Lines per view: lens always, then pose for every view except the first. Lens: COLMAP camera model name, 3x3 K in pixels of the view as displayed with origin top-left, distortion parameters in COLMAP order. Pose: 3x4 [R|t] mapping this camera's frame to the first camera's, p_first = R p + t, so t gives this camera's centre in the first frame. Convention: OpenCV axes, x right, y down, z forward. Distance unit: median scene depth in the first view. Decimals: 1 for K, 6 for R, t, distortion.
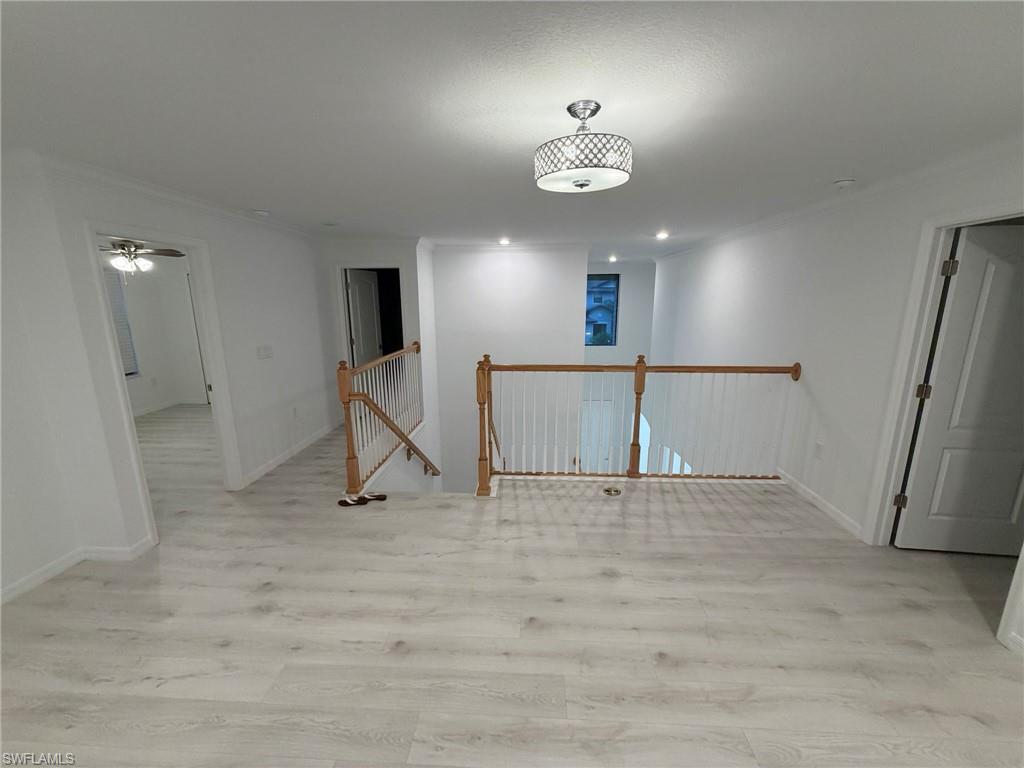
lens RADIAL K [[409.3, 0, 515.2], [0, 409.3, 387.3], [0, 0, 1]] dist [-0.001992, 0.000510]
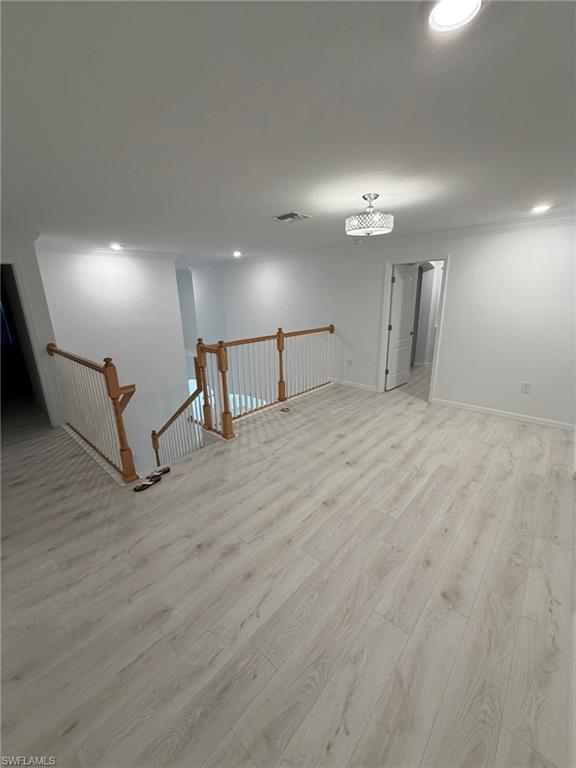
lens RADIAL K [[307.0, 0, 291.4], [0, 307.0, 382.1], [0, 0, 1]] dist [-0.001992, 0.000510]
pose [[0.629248, -0.222378, 0.744711, -0.718542], [0.184723, 0.973527, 0.134623, -0.024234], [-0.754933, 0.052854, 0.653669, 0.161461]]
